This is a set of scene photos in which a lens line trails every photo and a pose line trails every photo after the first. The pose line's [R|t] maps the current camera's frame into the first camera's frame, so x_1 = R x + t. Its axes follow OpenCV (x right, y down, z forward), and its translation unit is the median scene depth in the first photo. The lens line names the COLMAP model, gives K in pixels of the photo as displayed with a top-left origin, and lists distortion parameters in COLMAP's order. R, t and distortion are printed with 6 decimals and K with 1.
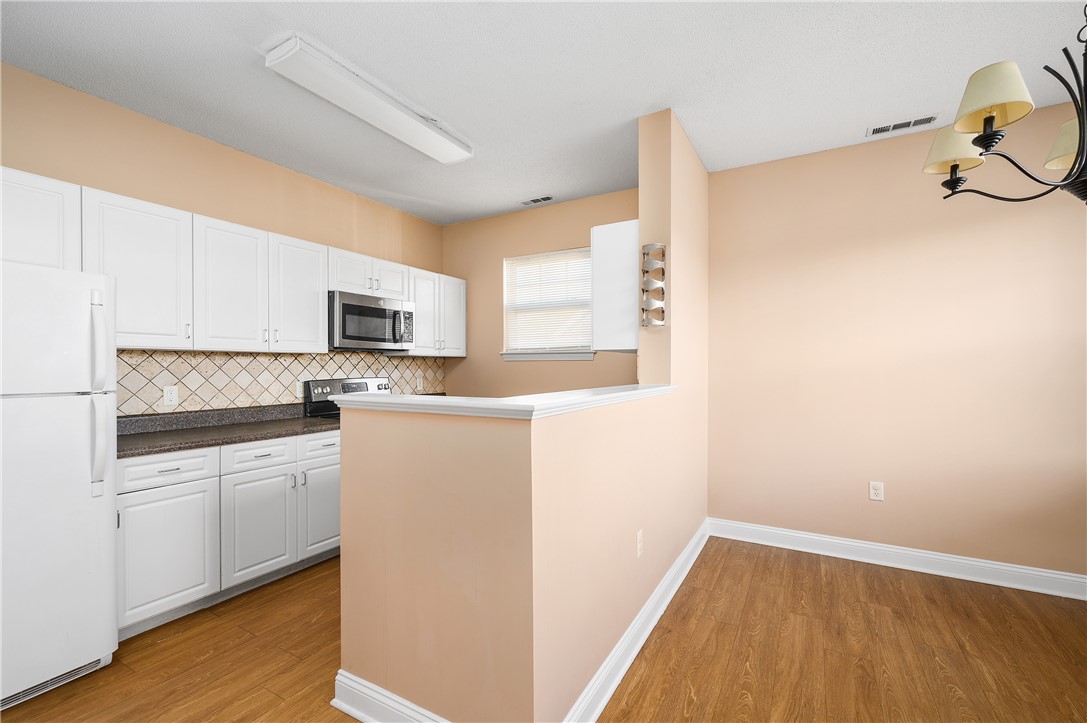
lens RADIAL K [[471.9, 0, 542.7], [0, 471.9, 371.5], [0, 0, 1]] dist [0.000911, 0.001462]
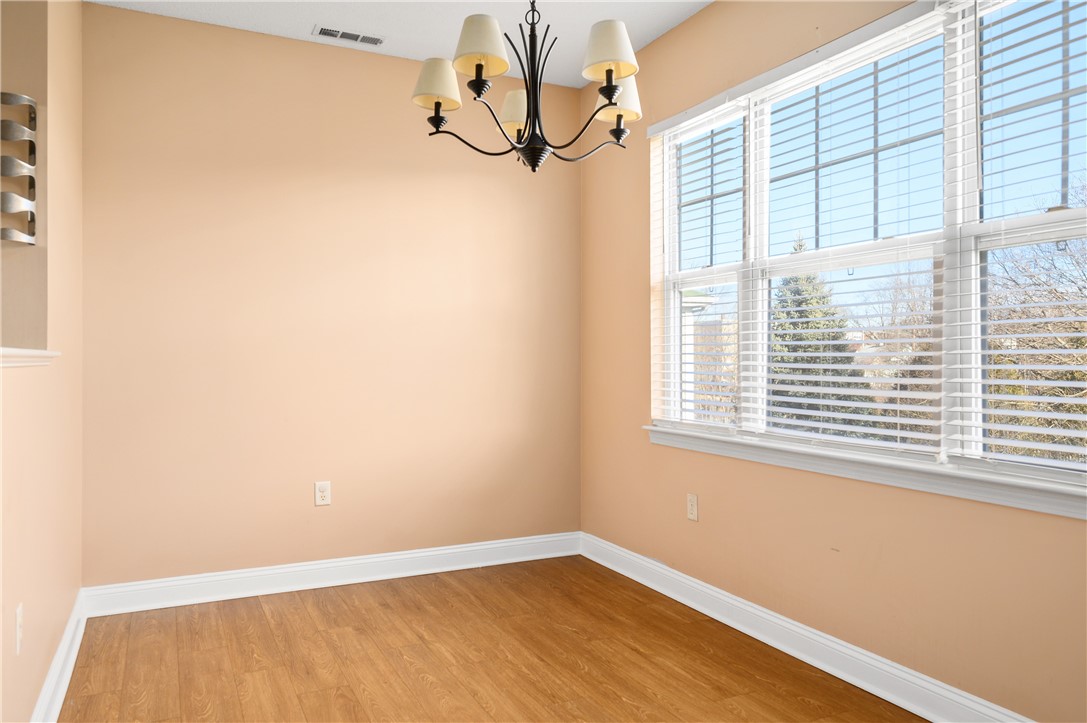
lens RADIAL K [[771.1, 0, 542.3], [0, 771.1, 359.9], [0, 0, 1]] dist [0.031757, -0.003808]
pose [[0.560159, -0.004505, 0.828373, -0.175052], [0.015058, 0.999875, -0.004745, 0.053043], [-0.828248, 0.015131, 0.560157, -0.022157]]
